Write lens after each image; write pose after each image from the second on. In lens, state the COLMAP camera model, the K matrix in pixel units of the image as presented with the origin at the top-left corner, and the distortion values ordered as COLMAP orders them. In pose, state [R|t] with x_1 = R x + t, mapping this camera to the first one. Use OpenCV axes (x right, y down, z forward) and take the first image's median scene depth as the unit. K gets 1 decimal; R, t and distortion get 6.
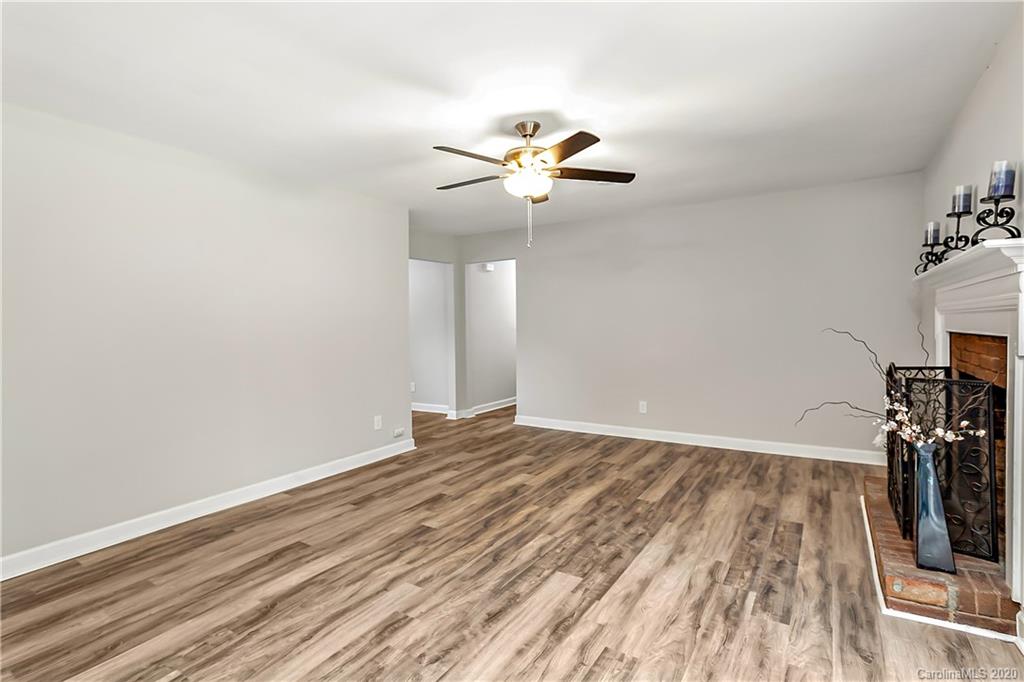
lens RADIAL K [[499.9, 0, 512.3], [0, 499.9, 333.2], [0, 0, 1]] dist [-0.000647, 0.000083]
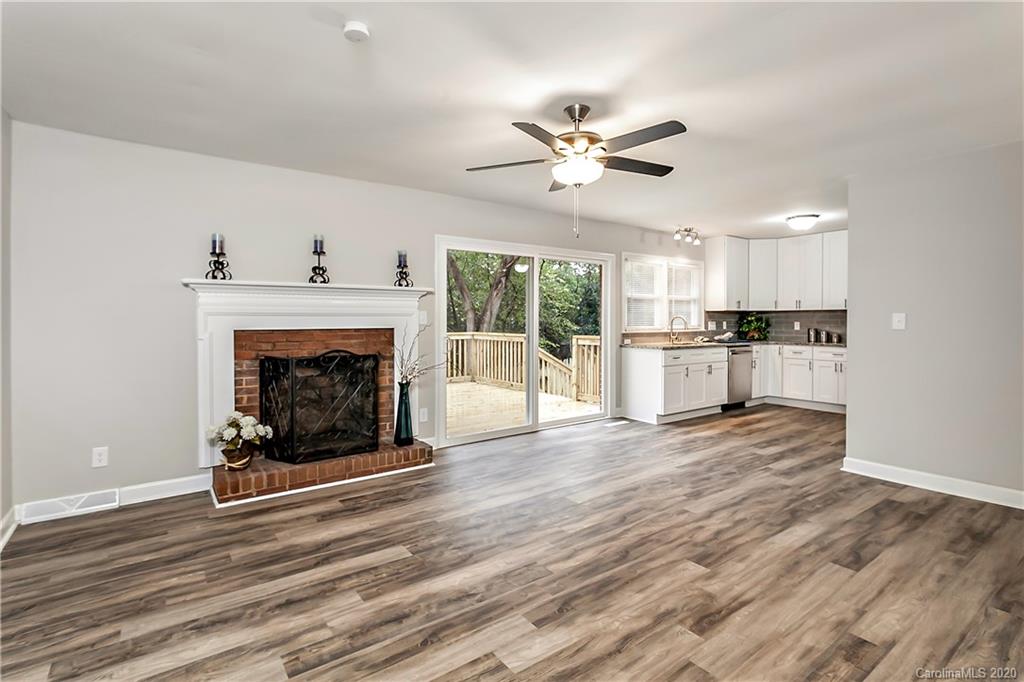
lens RADIAL K [[480.0, 0, 505.0], [0, 480.0, 333.9], [0, 0, 1]] dist [-0.000390, 0.000065]
pose [[-0.929194, 0.006754, 0.369530, -0.166324], [0.023203, 0.998927, 0.040088, -0.027686], [-0.368863, 0.045824, -0.928354, 1.828419]]
